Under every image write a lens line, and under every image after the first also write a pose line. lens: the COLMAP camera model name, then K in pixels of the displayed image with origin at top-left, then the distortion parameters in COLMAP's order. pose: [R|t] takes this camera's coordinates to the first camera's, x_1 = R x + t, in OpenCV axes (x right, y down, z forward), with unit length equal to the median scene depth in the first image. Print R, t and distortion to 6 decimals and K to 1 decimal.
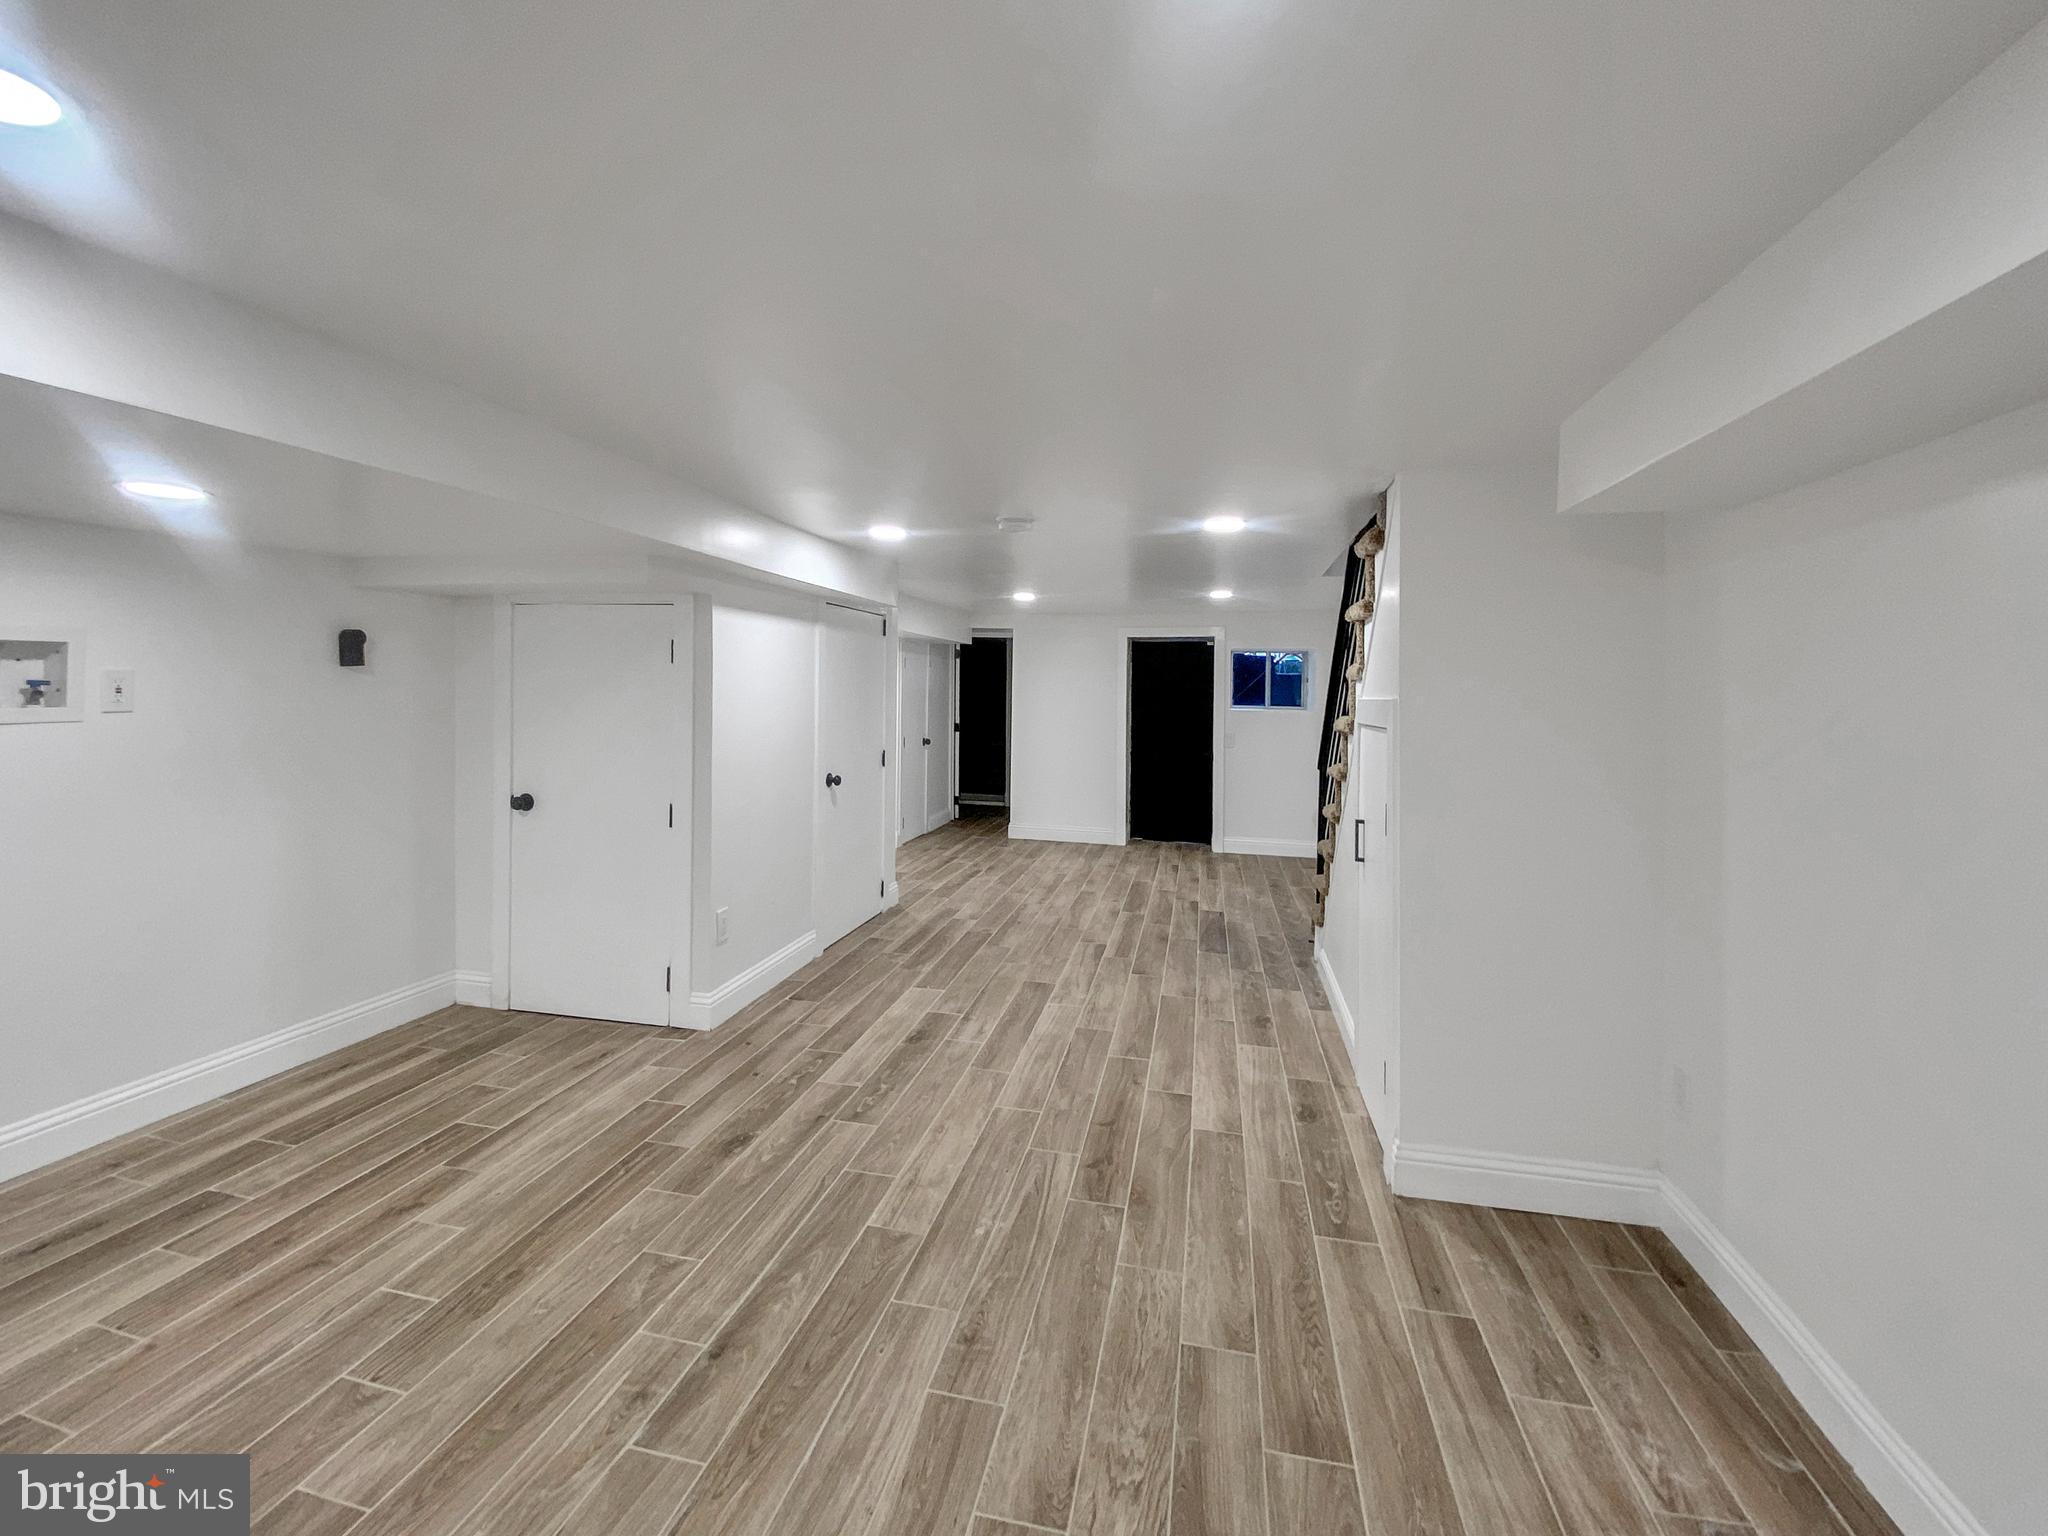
lens RADIAL K [[877.0, 0, 1033.1], [0, 877.0, 768.1], [0, 0, 1]] dist [0.009613, -0.013930]
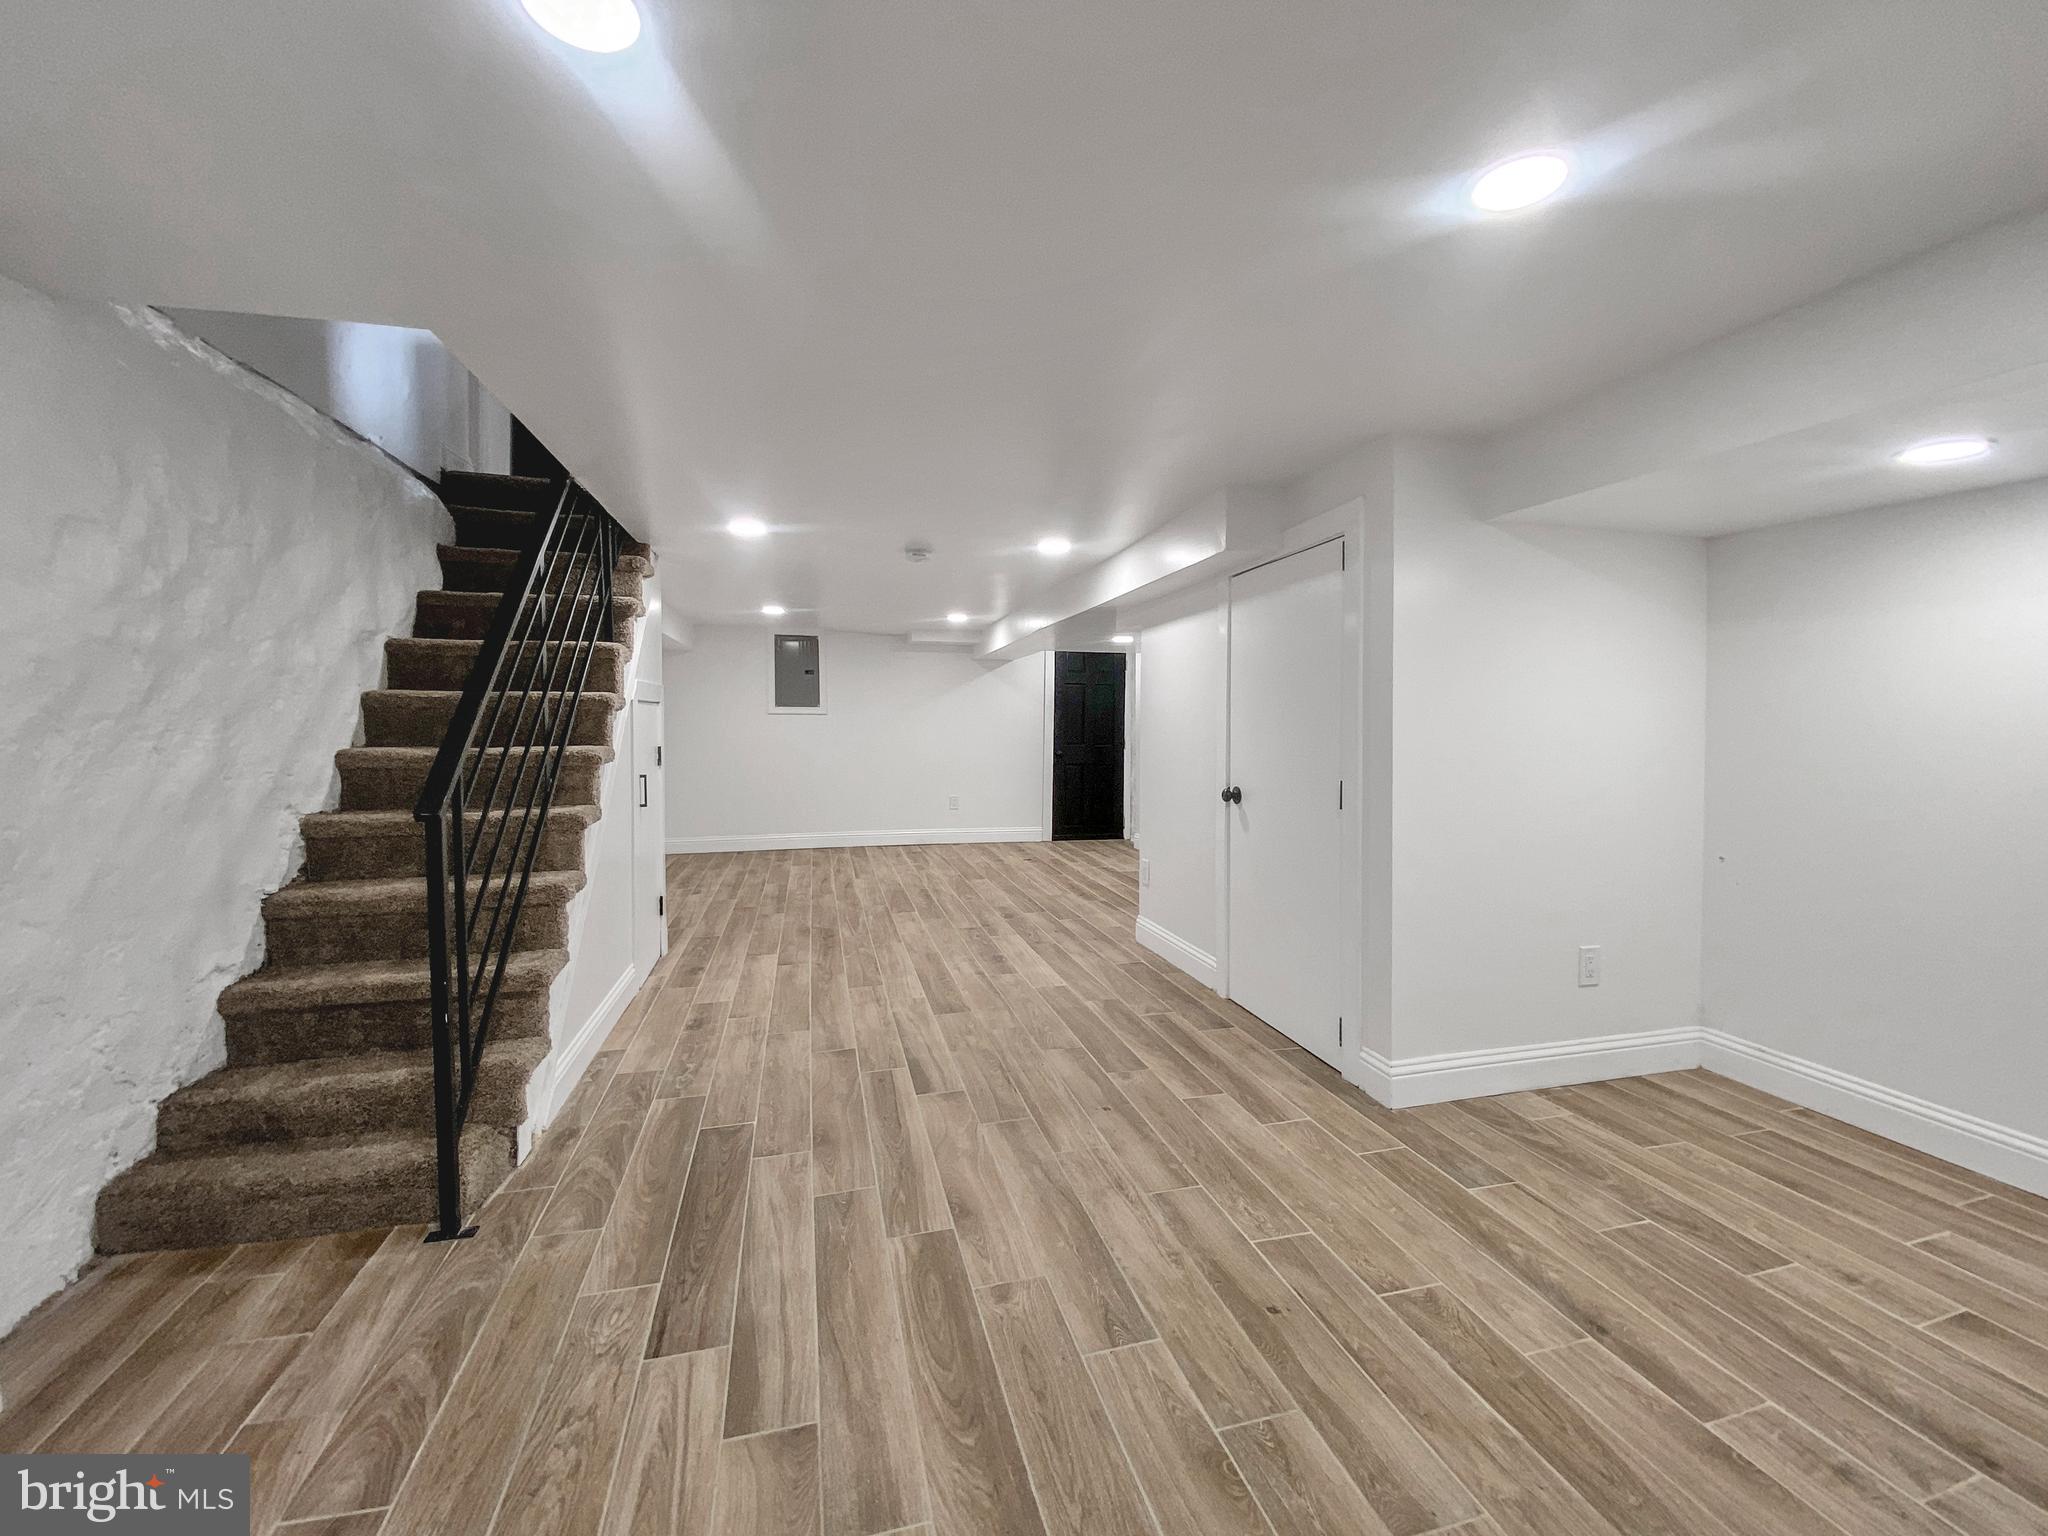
lens RADIAL K [[877.0, 0, 1033.1], [0, 877.0, 768.1], [0, 0, 1]] dist [0.009613, -0.013930]
pose [[-0.902469, -0.001916, -0.430751, 0.347048], [-0.062141, 0.990109, 0.125788, -0.122022], [0.426250, 0.140287, -0.893662, 1.984105]]
